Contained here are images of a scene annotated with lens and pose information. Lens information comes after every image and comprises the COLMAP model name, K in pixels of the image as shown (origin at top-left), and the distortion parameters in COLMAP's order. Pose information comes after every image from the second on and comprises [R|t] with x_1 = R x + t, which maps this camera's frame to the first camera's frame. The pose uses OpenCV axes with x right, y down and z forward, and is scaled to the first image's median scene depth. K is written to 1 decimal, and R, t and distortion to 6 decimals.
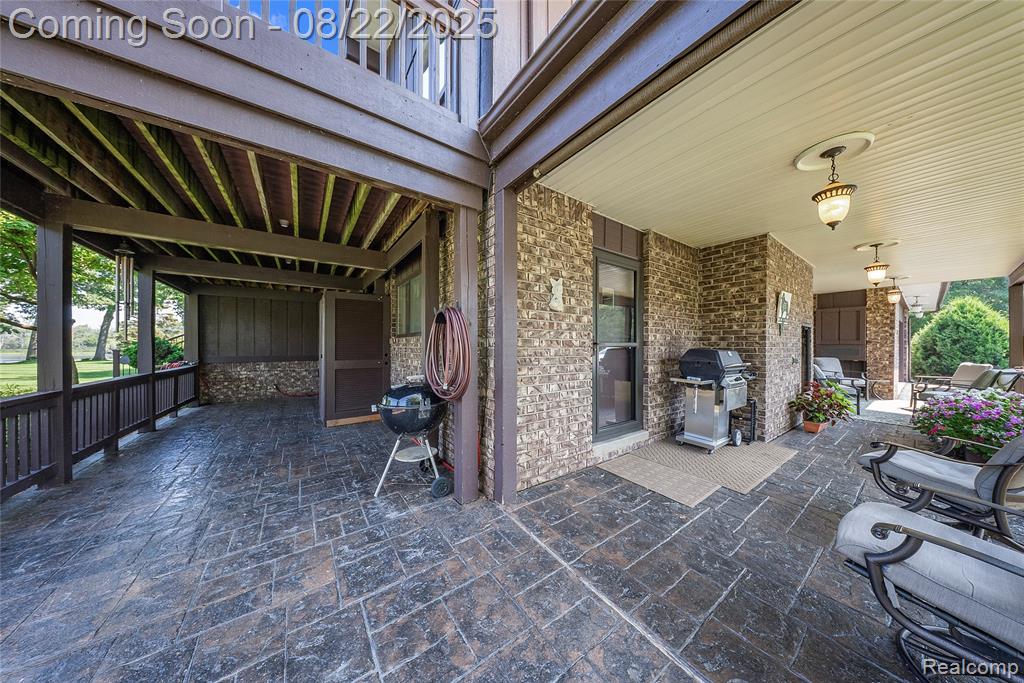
lens RADIAL K [[297.5, 0, 499.6], [0, 297.5, 341.8], [0, 0, 1]] dist [-0.014399, -0.000041]
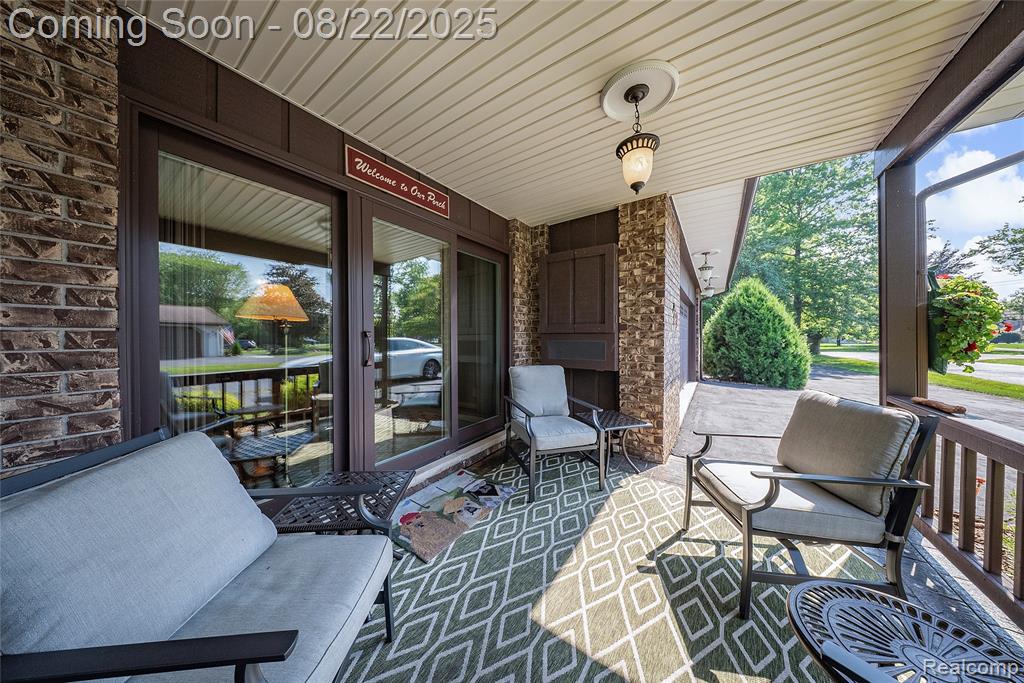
lens RADIAL K [[300.8, 0, 514.9], [0, 300.8, 334.7], [0, 0, 1]] dist [-0.014046, -0.000011]
pose [[0.927388, -0.004391, 0.374074, 0.636520], [0.000945, 0.999955, 0.009393, 0.004832], [-0.374099, -0.008358, 0.927351, 0.430364]]
